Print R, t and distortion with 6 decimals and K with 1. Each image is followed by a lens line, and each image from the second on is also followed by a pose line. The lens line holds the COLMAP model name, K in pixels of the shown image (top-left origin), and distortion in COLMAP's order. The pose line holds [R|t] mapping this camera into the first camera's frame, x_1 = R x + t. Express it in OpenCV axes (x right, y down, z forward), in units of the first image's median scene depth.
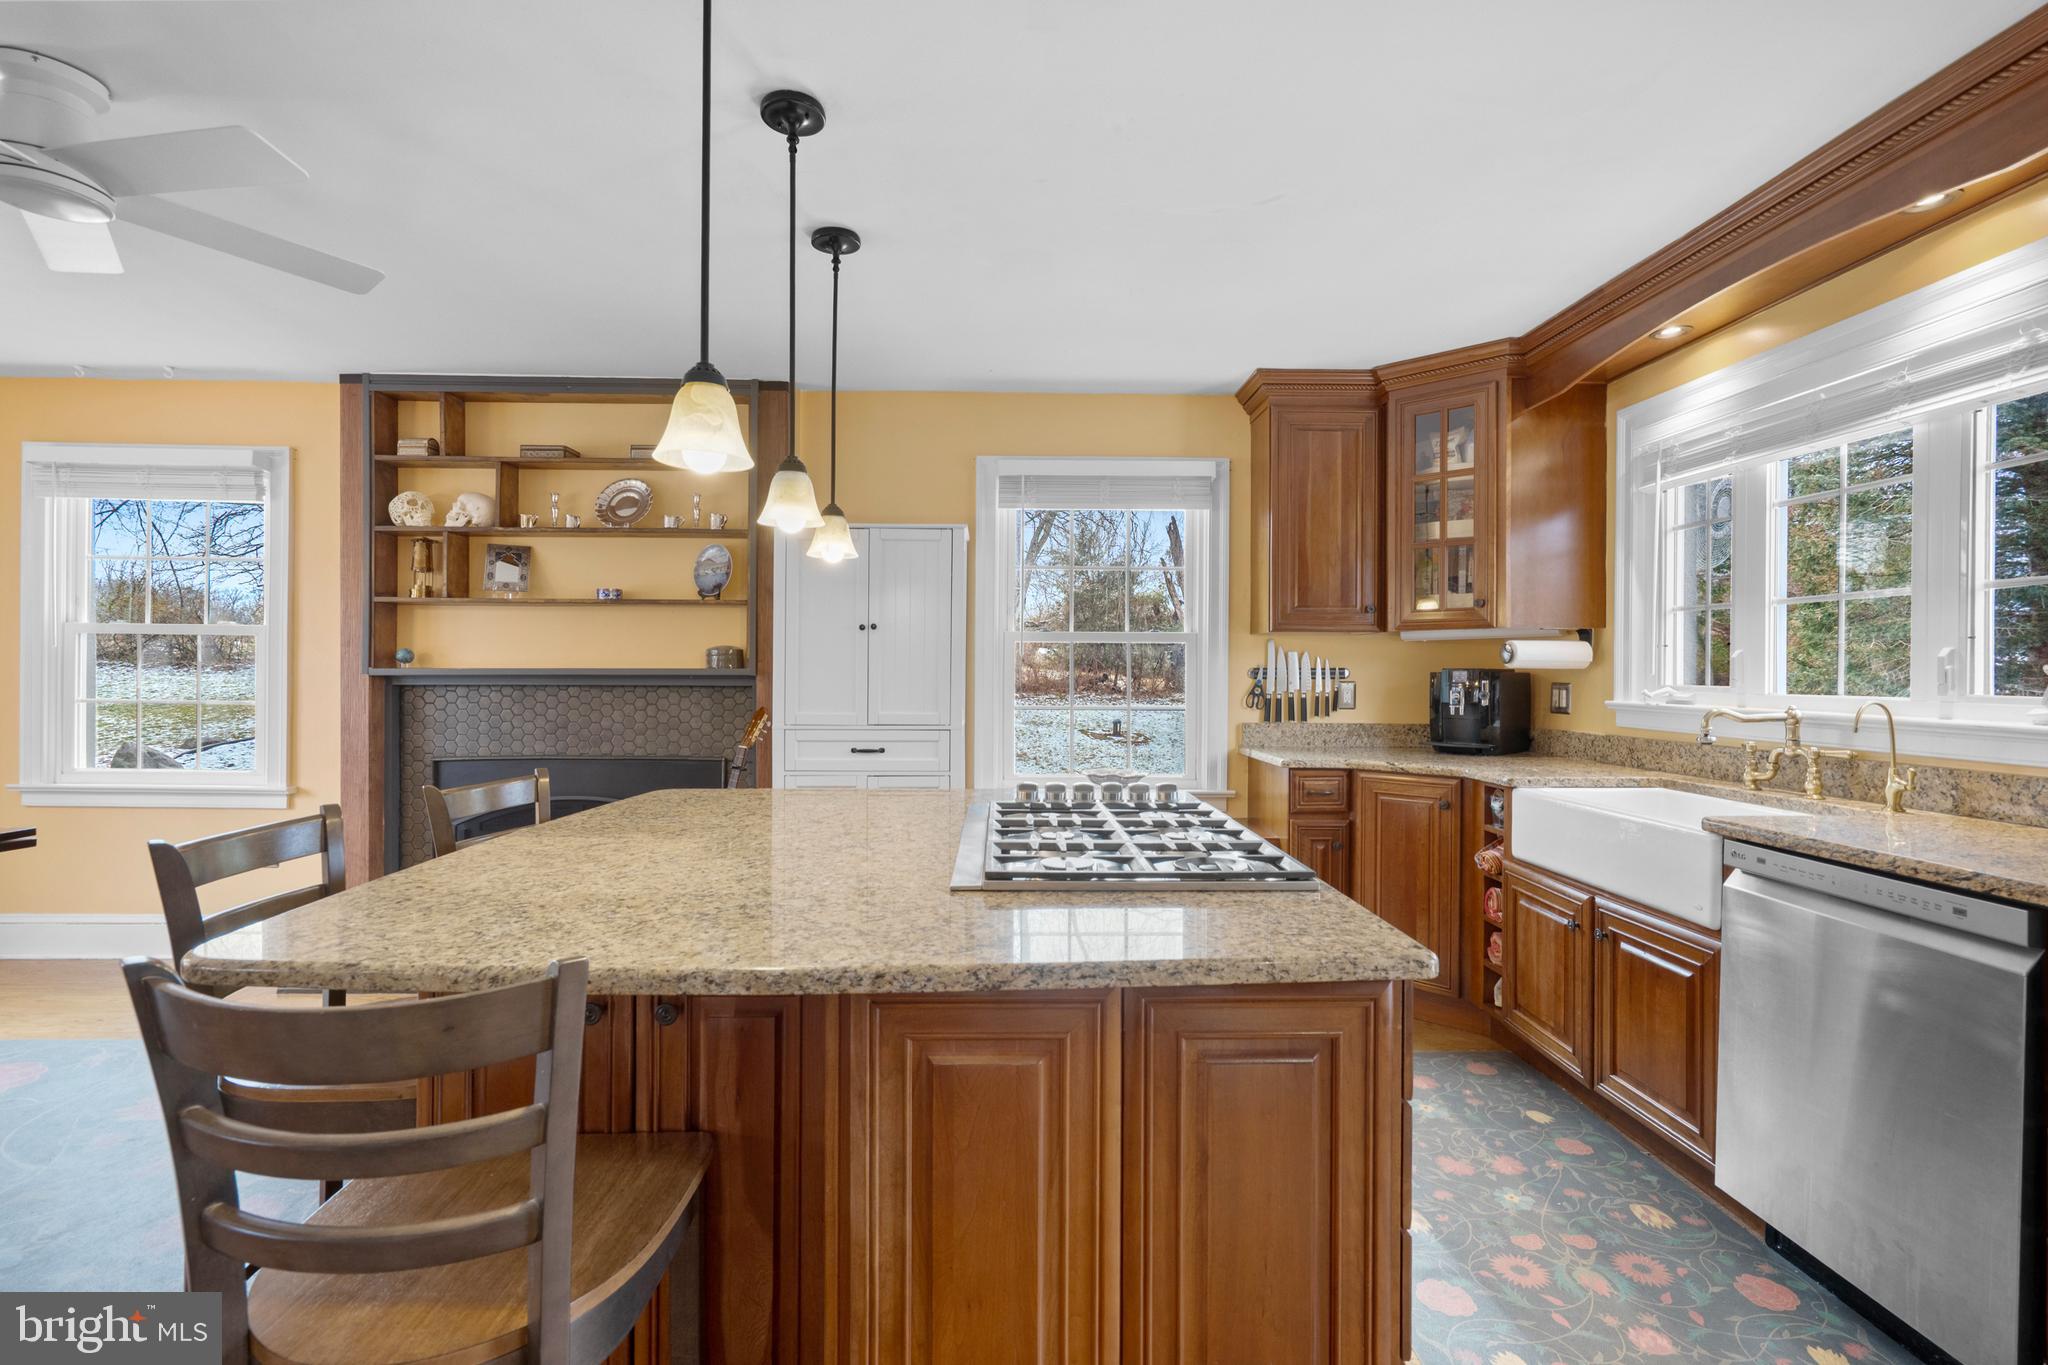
lens RADIAL K [[932.1, 0, 1024.2], [0, 932.1, 674.2], [0, 0, 1]] dist [-0.004033, 0.000183]
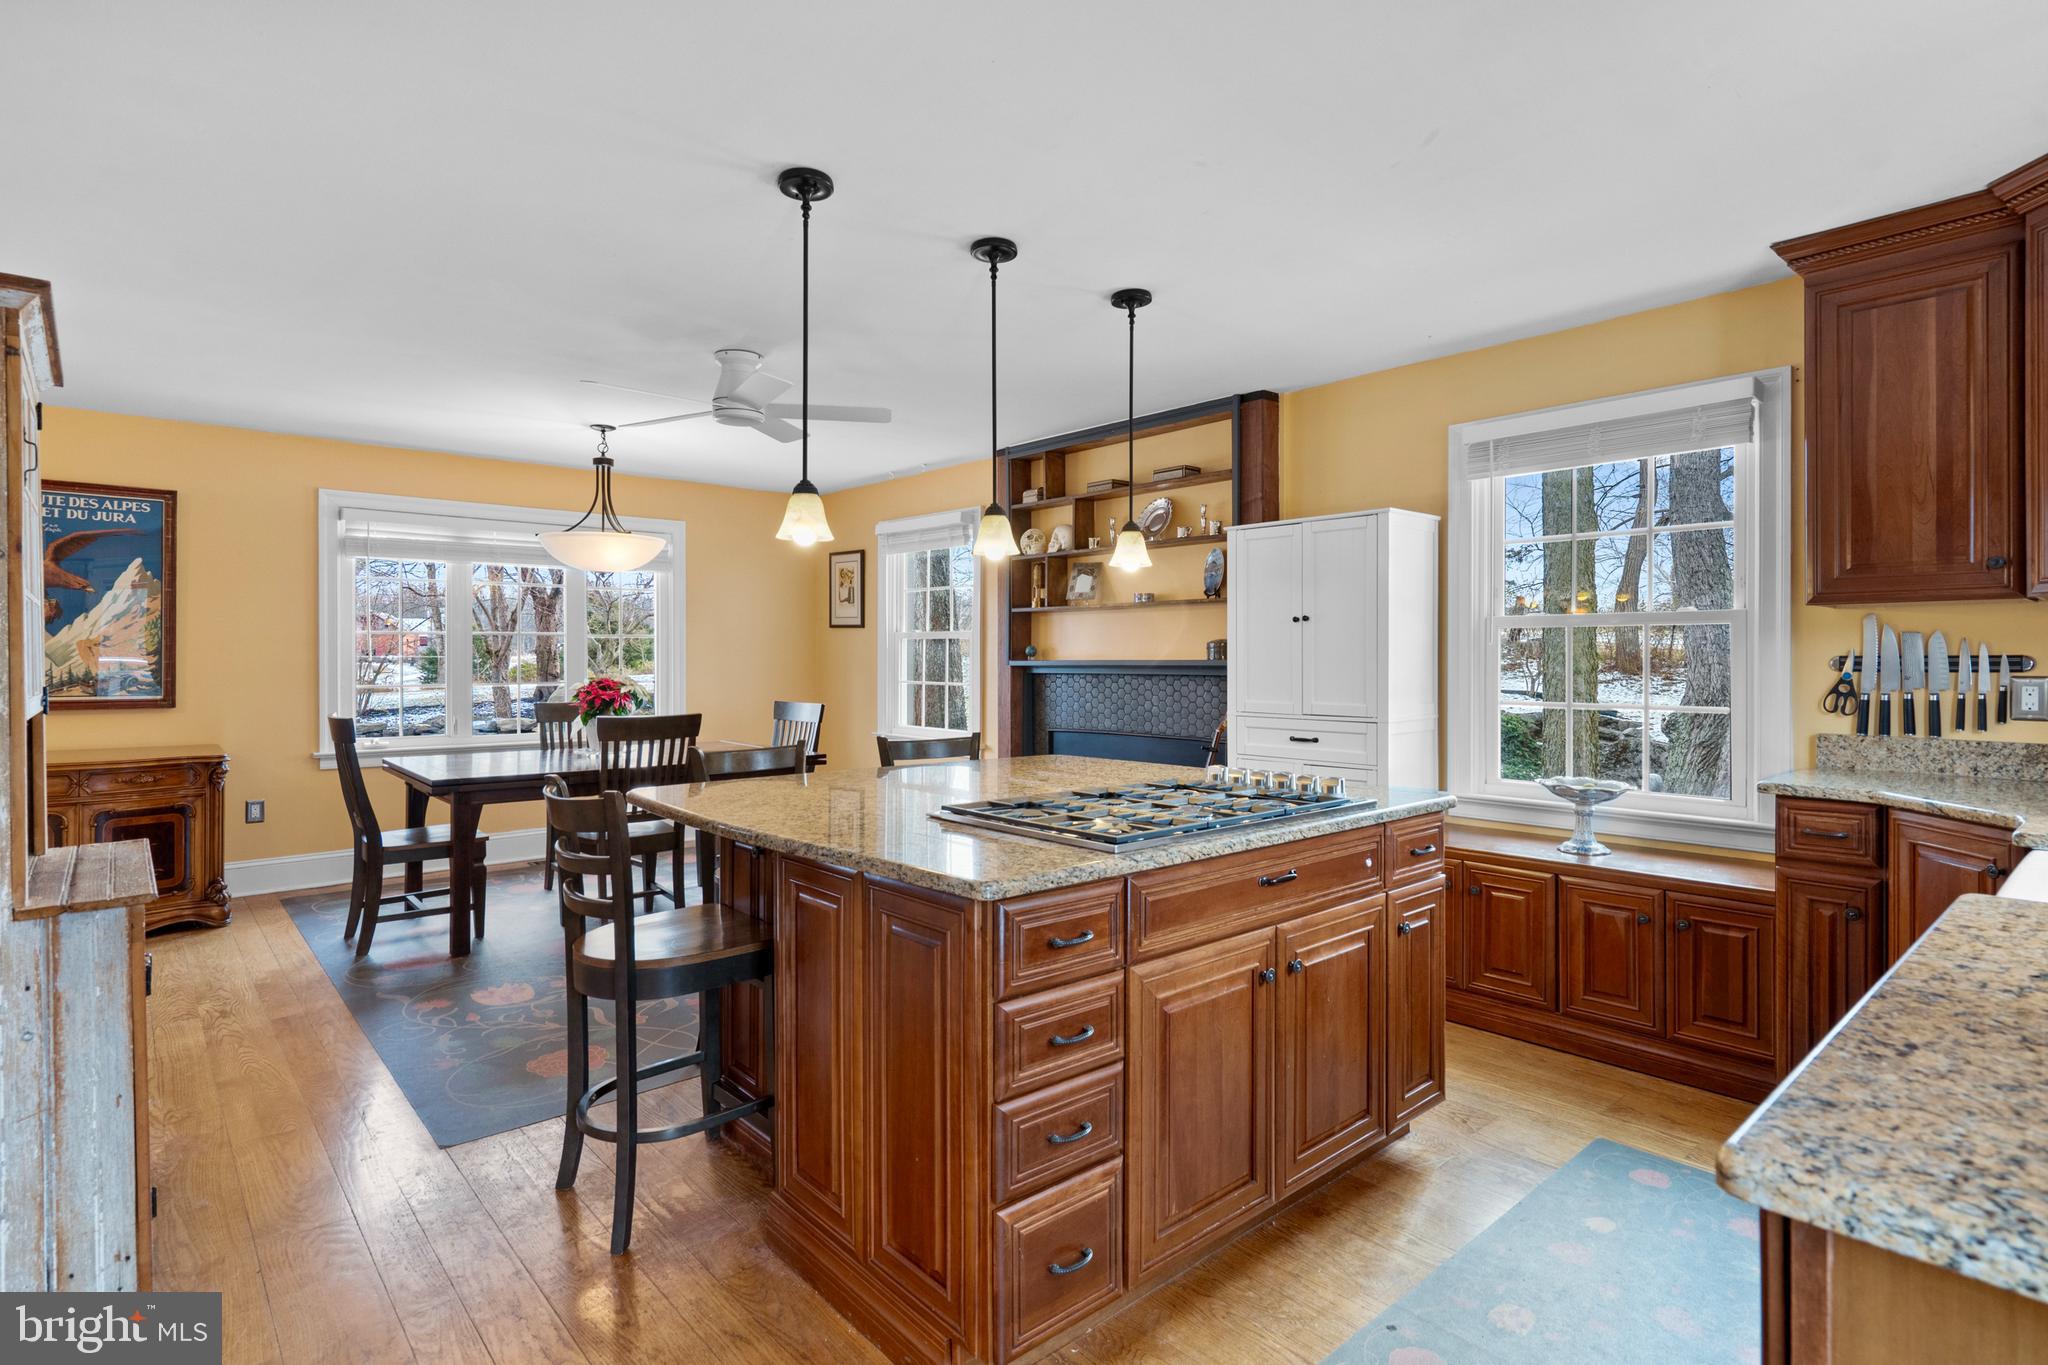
lens RADIAL K [[1023.9, 0, 1025.0], [0, 1023.9, 660.2], [0, 0, 1]] dist [0.001676, 0.000331]
pose [[0.645667, -0.003590, -0.763611, 0.462021], [0.000430, 0.999990, -0.004338, -0.000300], [0.763619, 0.002472, 0.645662, 0.036936]]
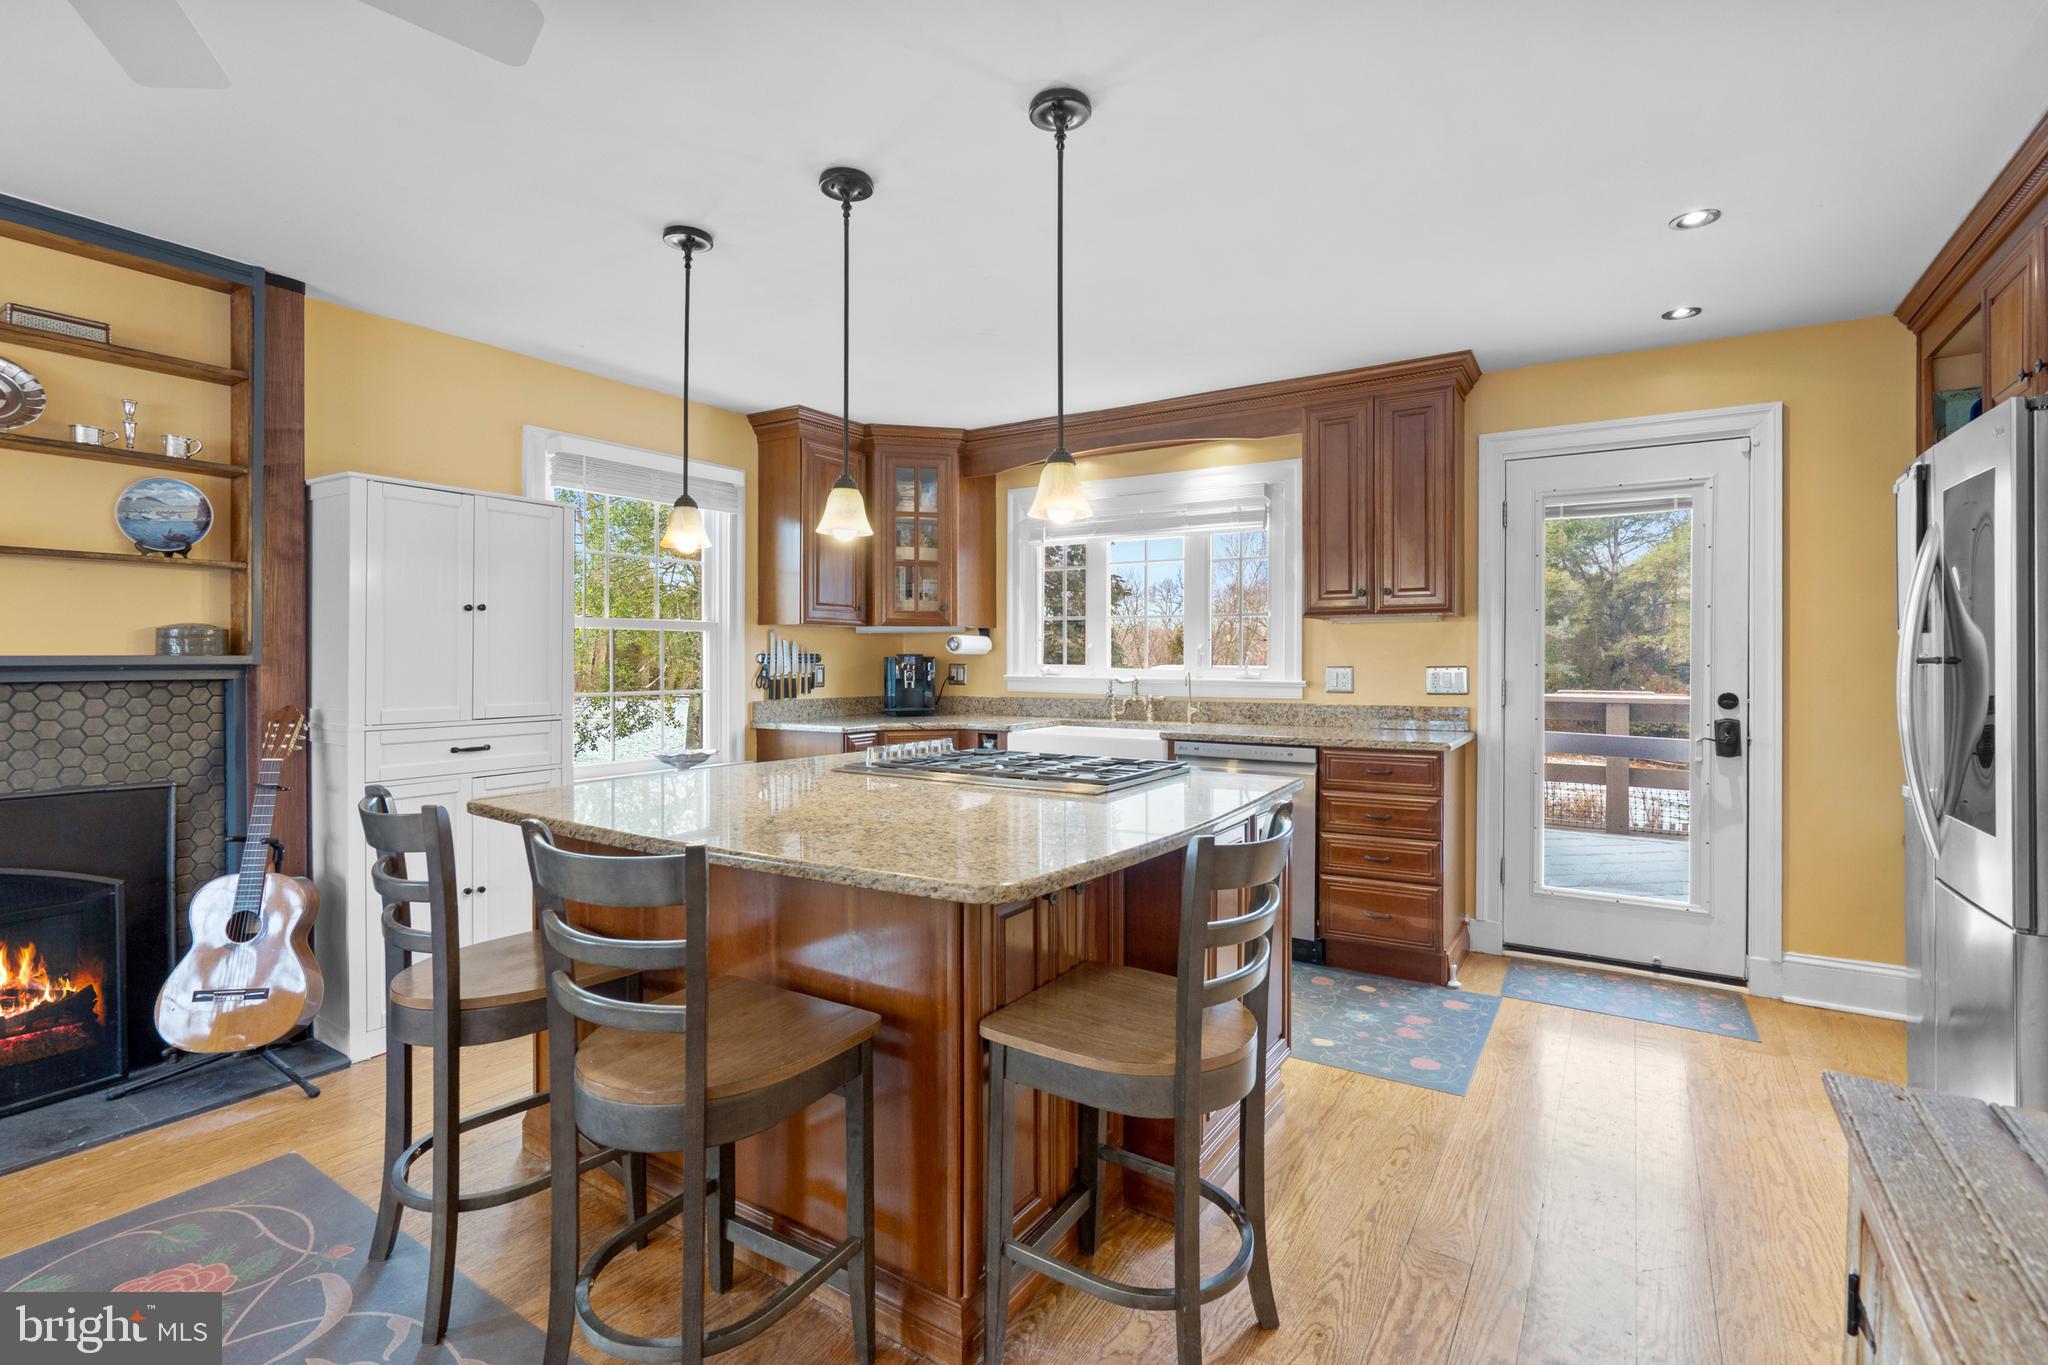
lens RADIAL K [[934.1, 0, 1022.0], [0, 934.1, 662.4], [0, 0, 1]] dist [-0.001400, 0.000455]
pose [[0.567985, -0.008490, 0.822995, -0.554565], [0.004583, 0.999964, 0.007153, -0.002978], [-0.823026, -0.000292, 0.568004, 0.073558]]
